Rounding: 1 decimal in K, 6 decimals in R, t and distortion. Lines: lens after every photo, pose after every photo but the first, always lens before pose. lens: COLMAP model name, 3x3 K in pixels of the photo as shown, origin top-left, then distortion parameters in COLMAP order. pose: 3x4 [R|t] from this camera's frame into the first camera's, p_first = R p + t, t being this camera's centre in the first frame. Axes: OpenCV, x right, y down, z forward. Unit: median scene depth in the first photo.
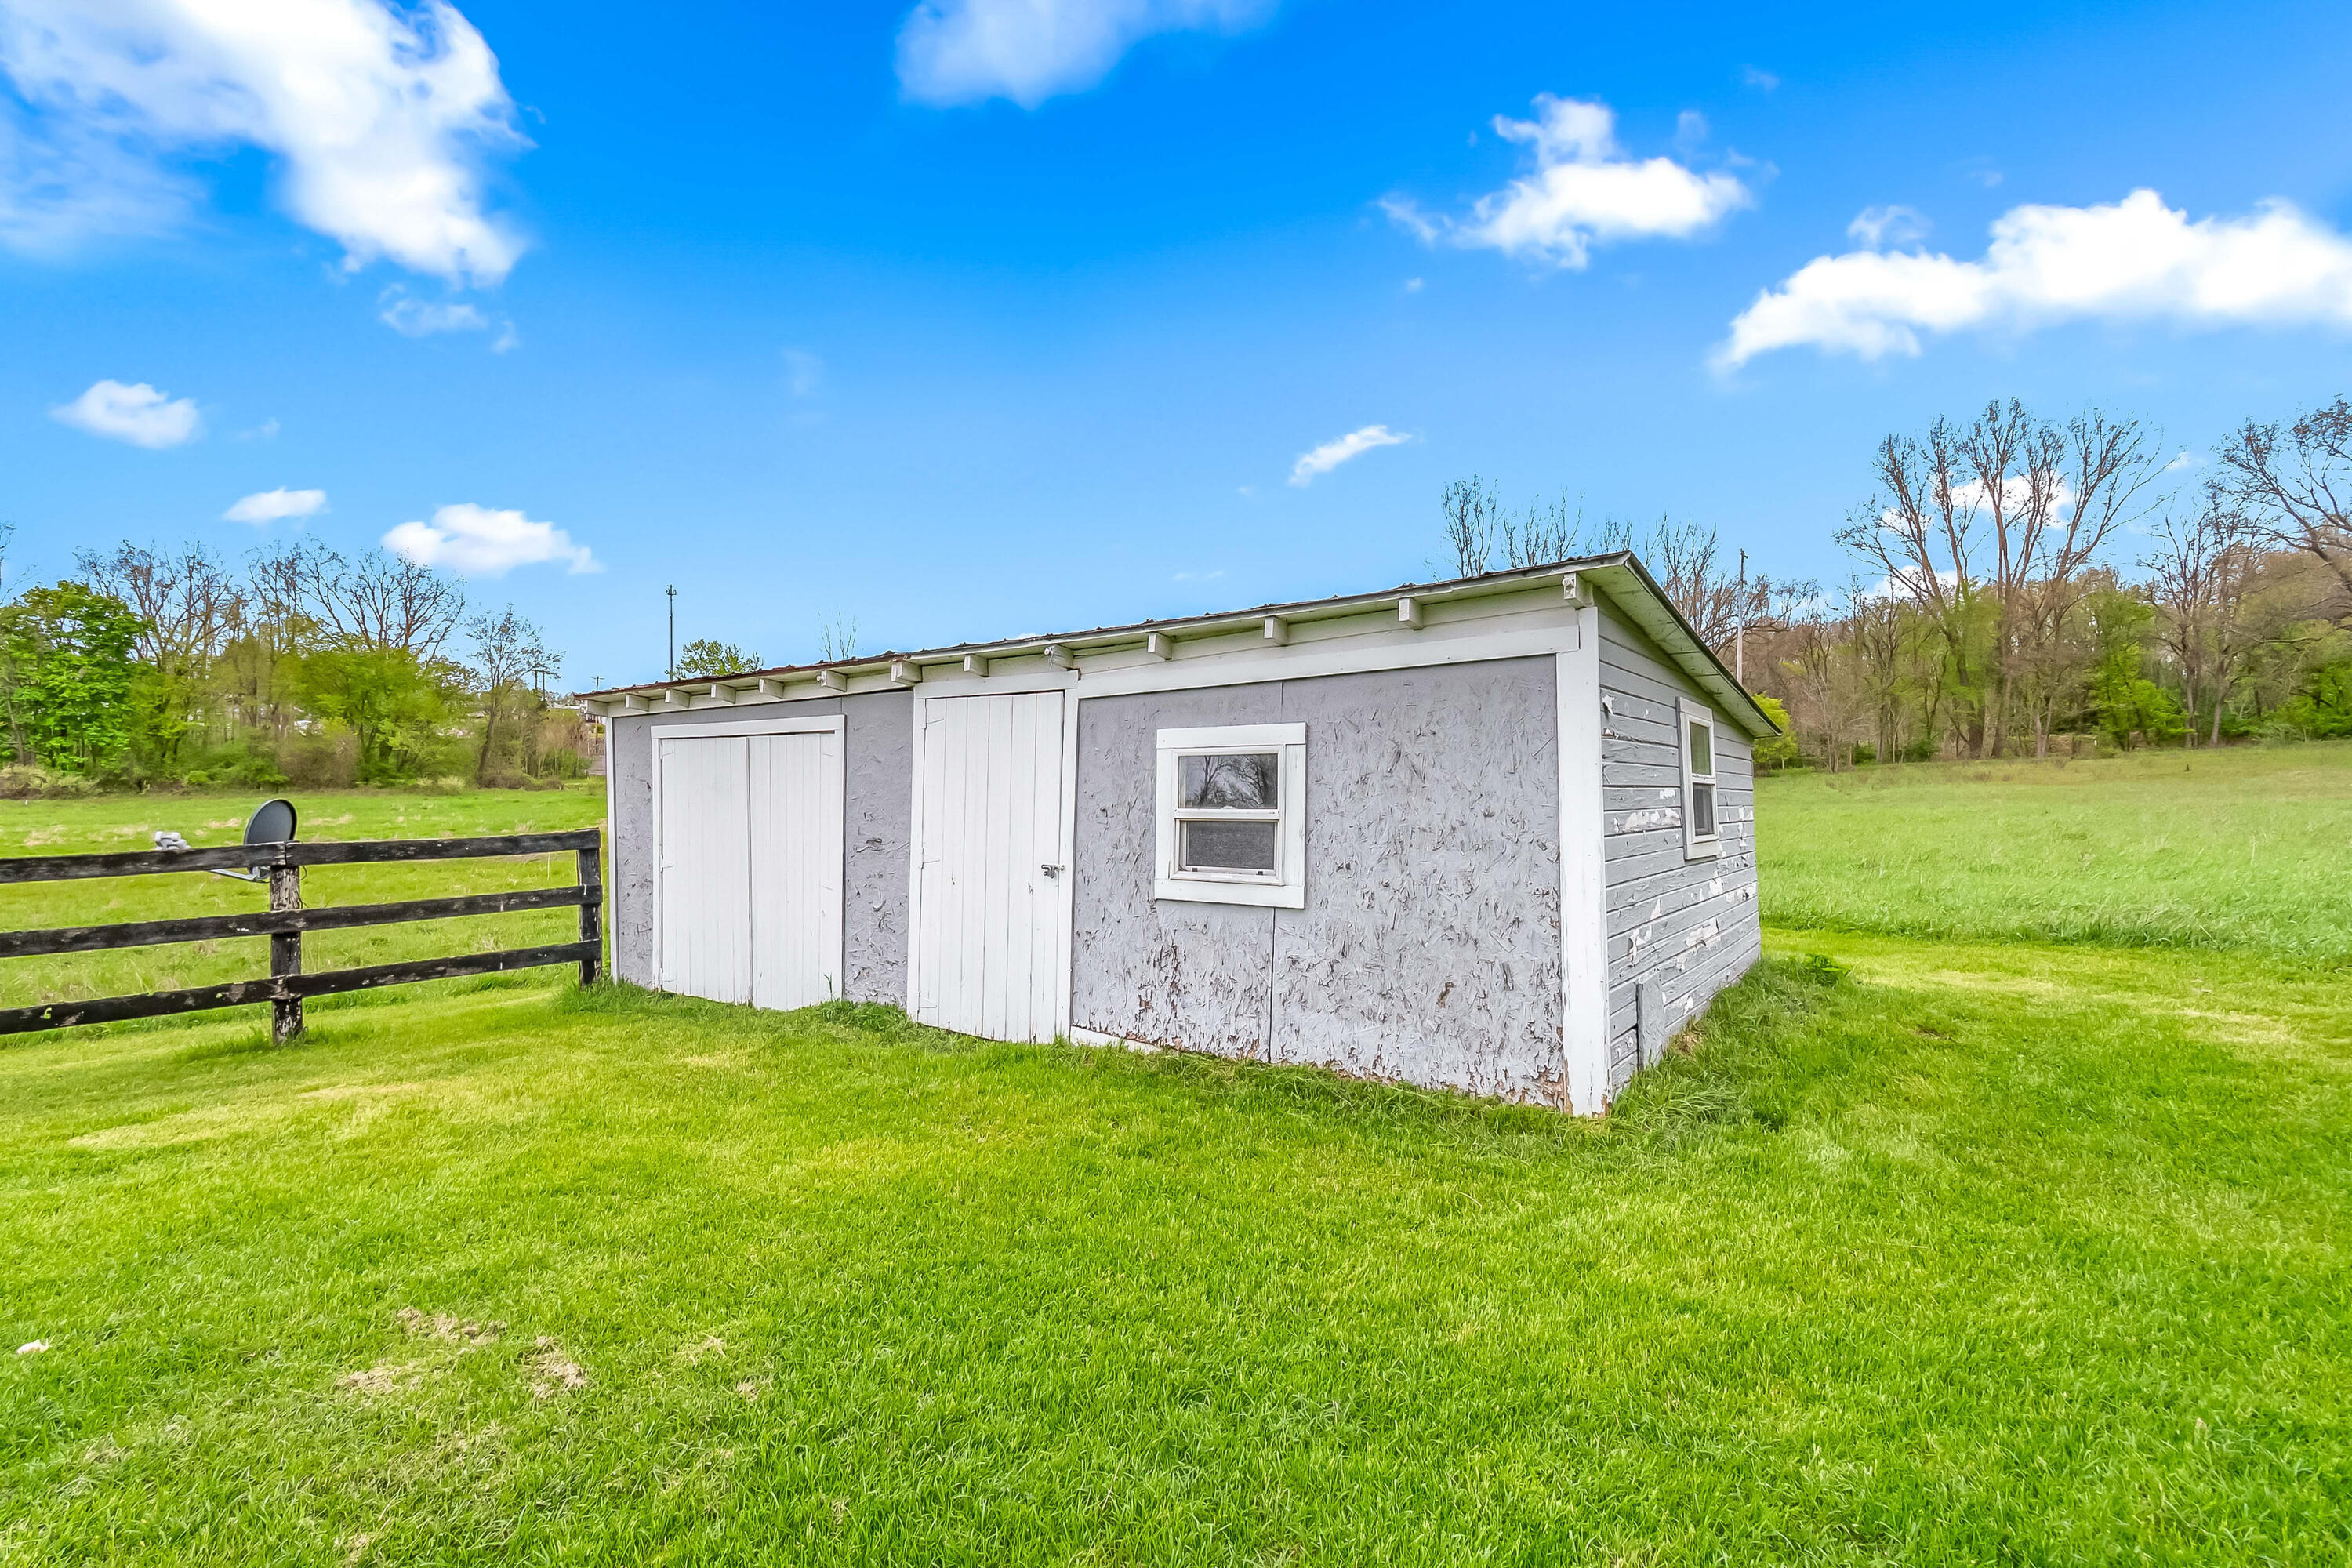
lens RADIAL K [[1037.9, 0, 1171.6], [0, 1037.9, 775.8], [0, 0, 1]] dist [0.000958, -0.000301]
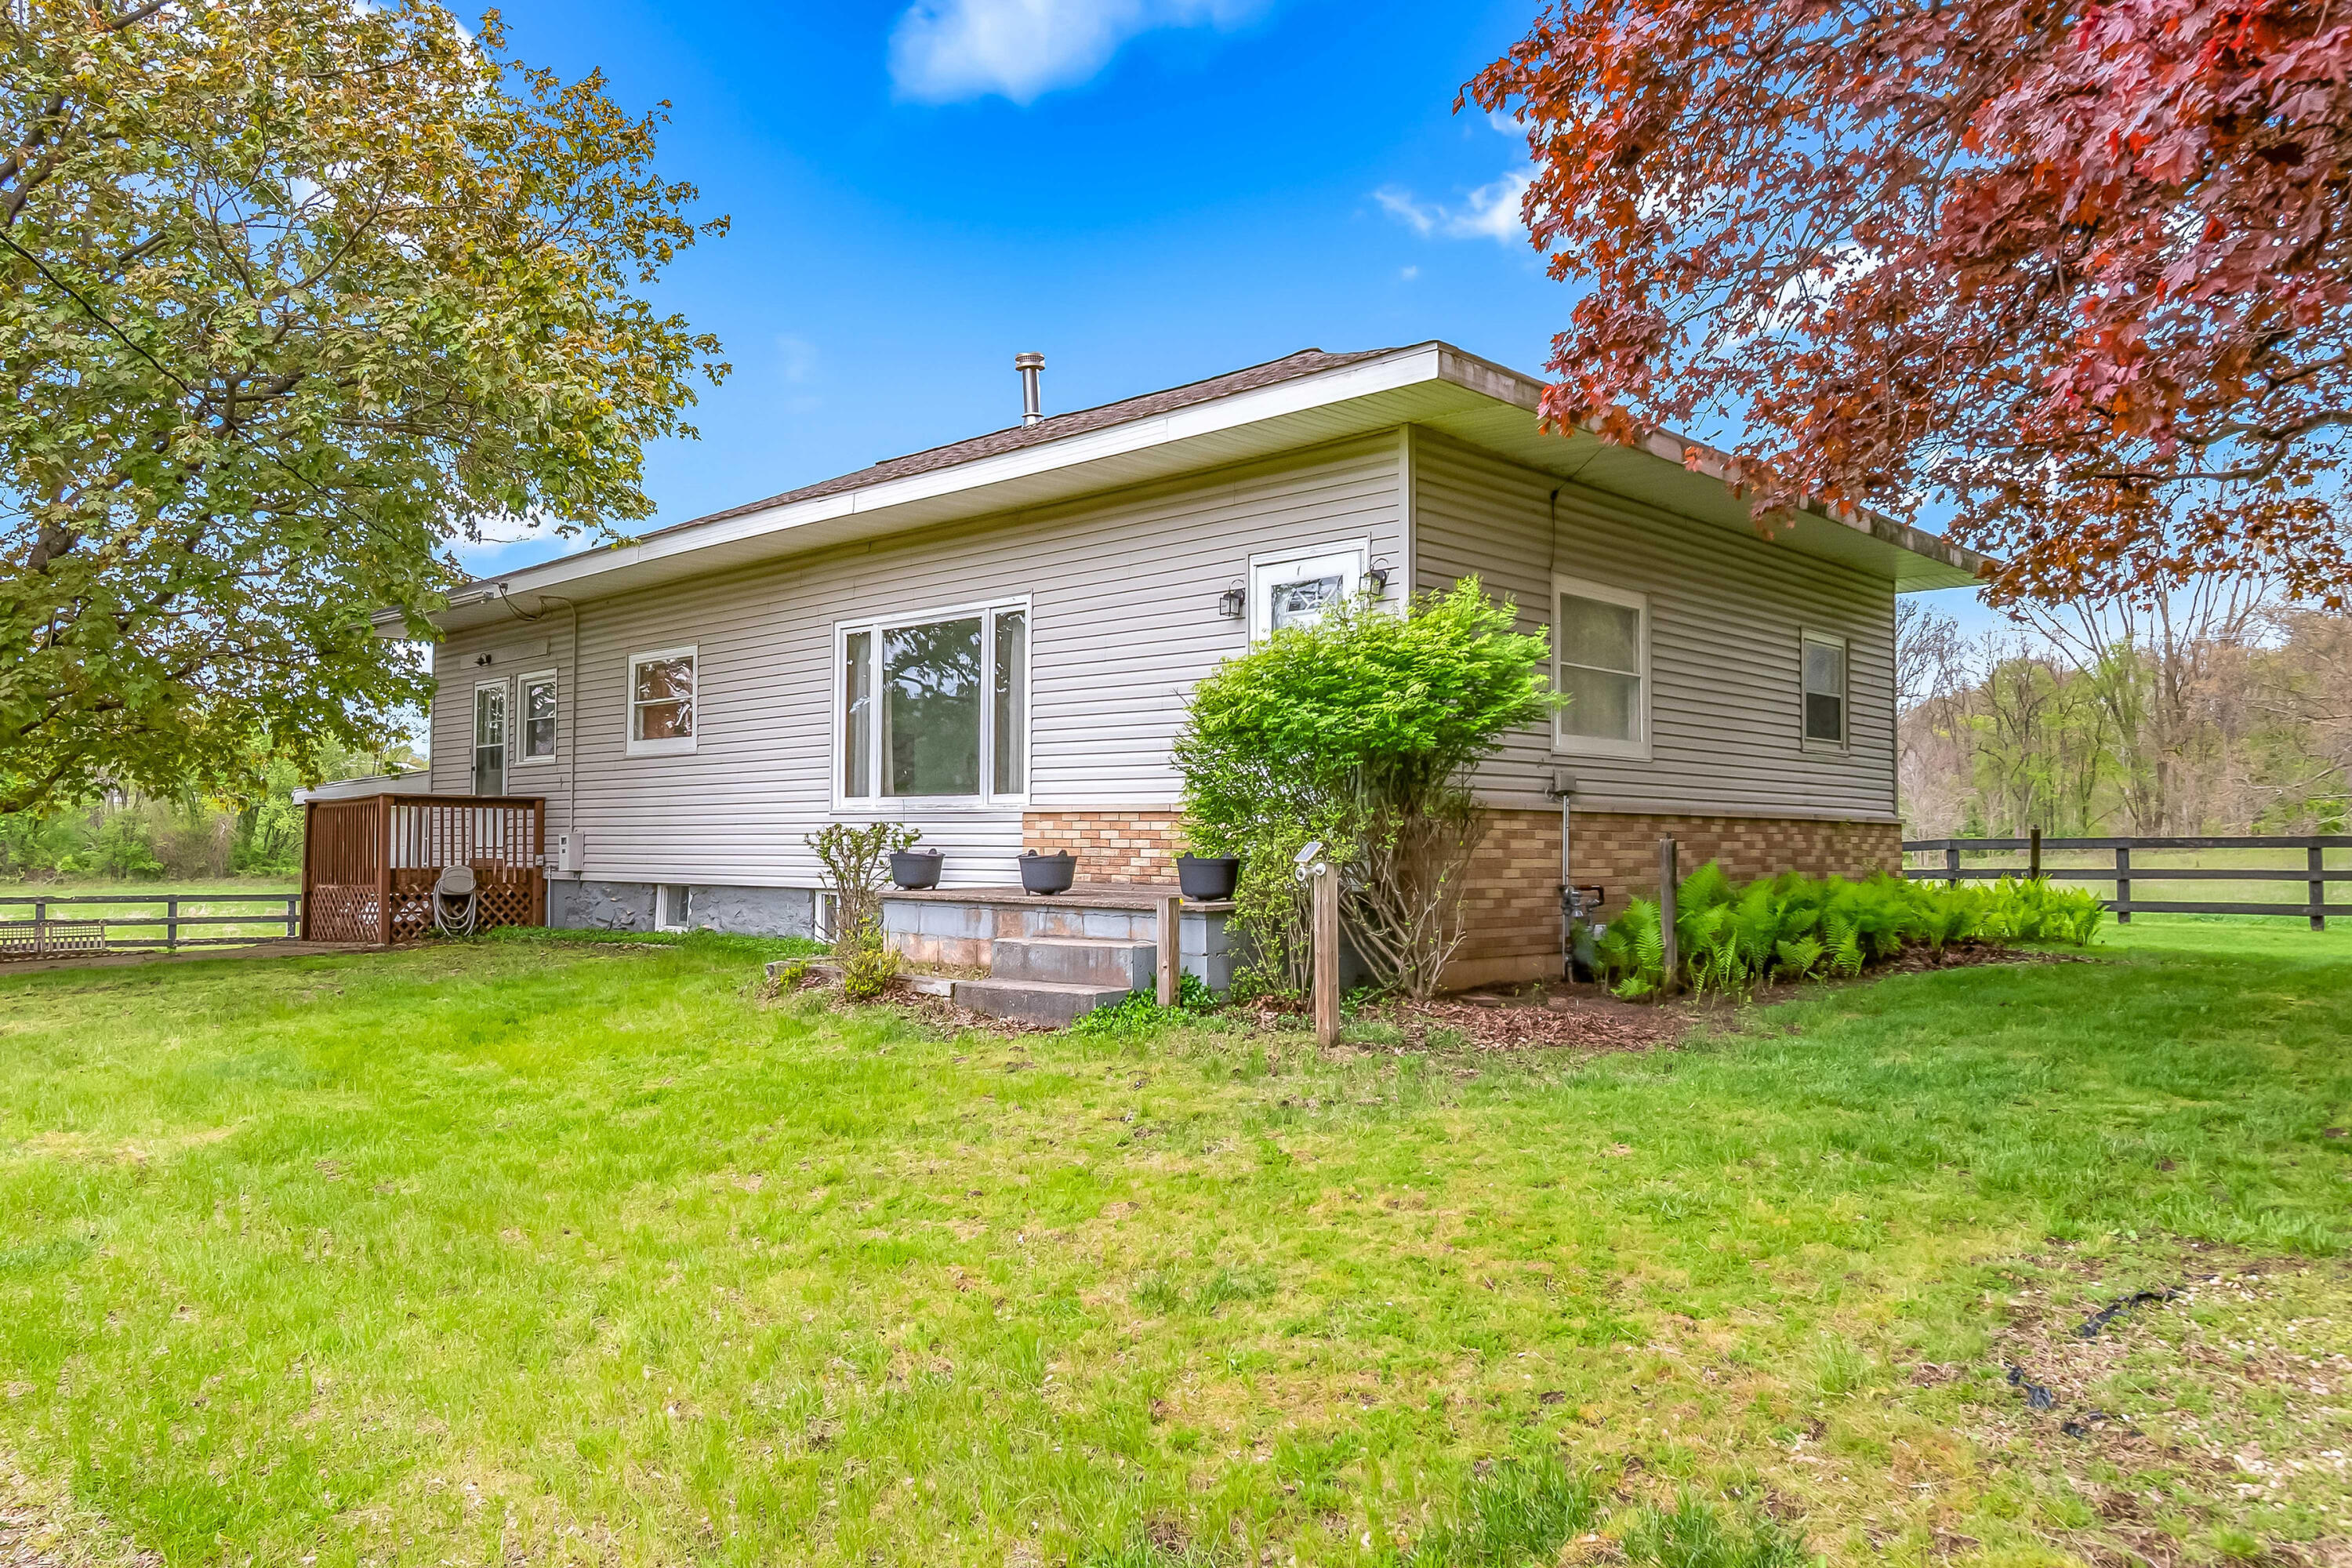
lens RADIAL K [[1668.0, 0, 1176.0], [0, 1668.0, 784.0], [0, 0, 1]] dist [0.002506, 0.001284]
pose [[0.998993, -0.003170, -0.044746, 1.261695], [0.001178, 0.999010, -0.044470, -0.045180], [0.044842, 0.044373, 0.998008, -6.652428]]
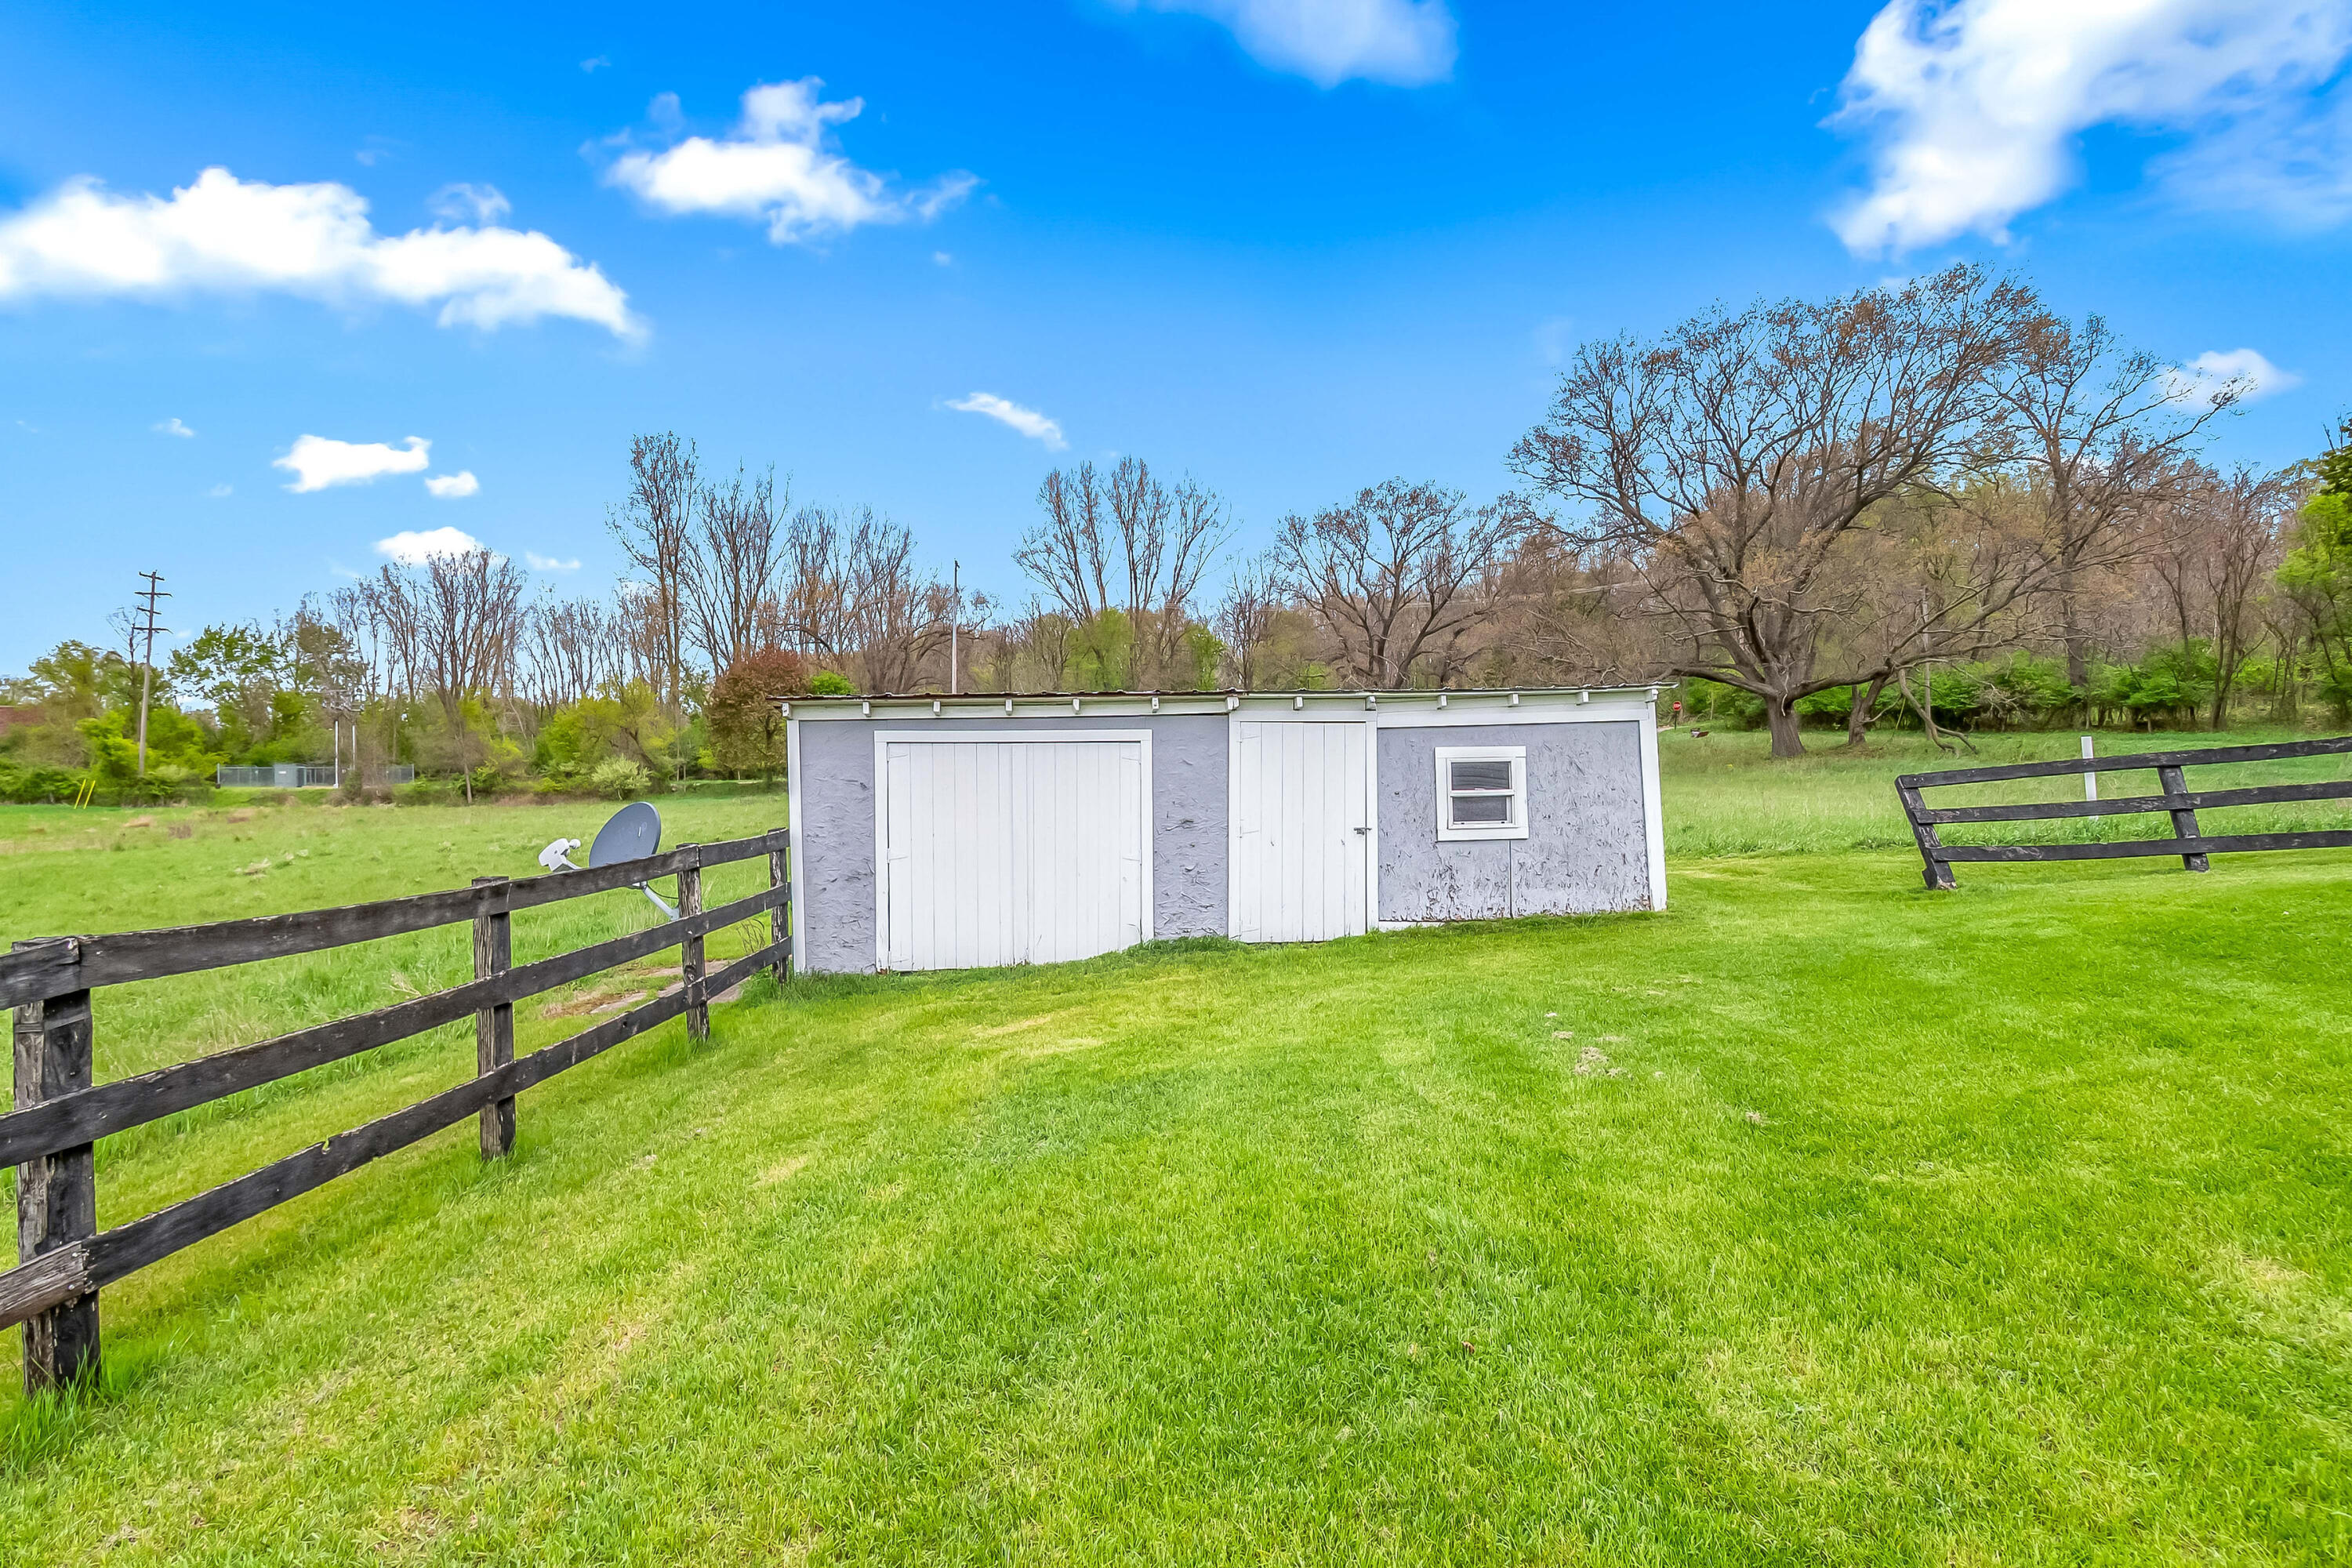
lens RADIAL K [[1167.4, 0, 1161.1], [0, 1167.4, 775.3], [0, 0, 1]] dist [-0.002025, -0.000021]
pose [[0.734134, -0.006562, 0.678973, -1.670265], [0.006224, 0.999976, 0.002935, -0.004699], [-0.678976, 0.002072, 0.734157, -0.157840]]
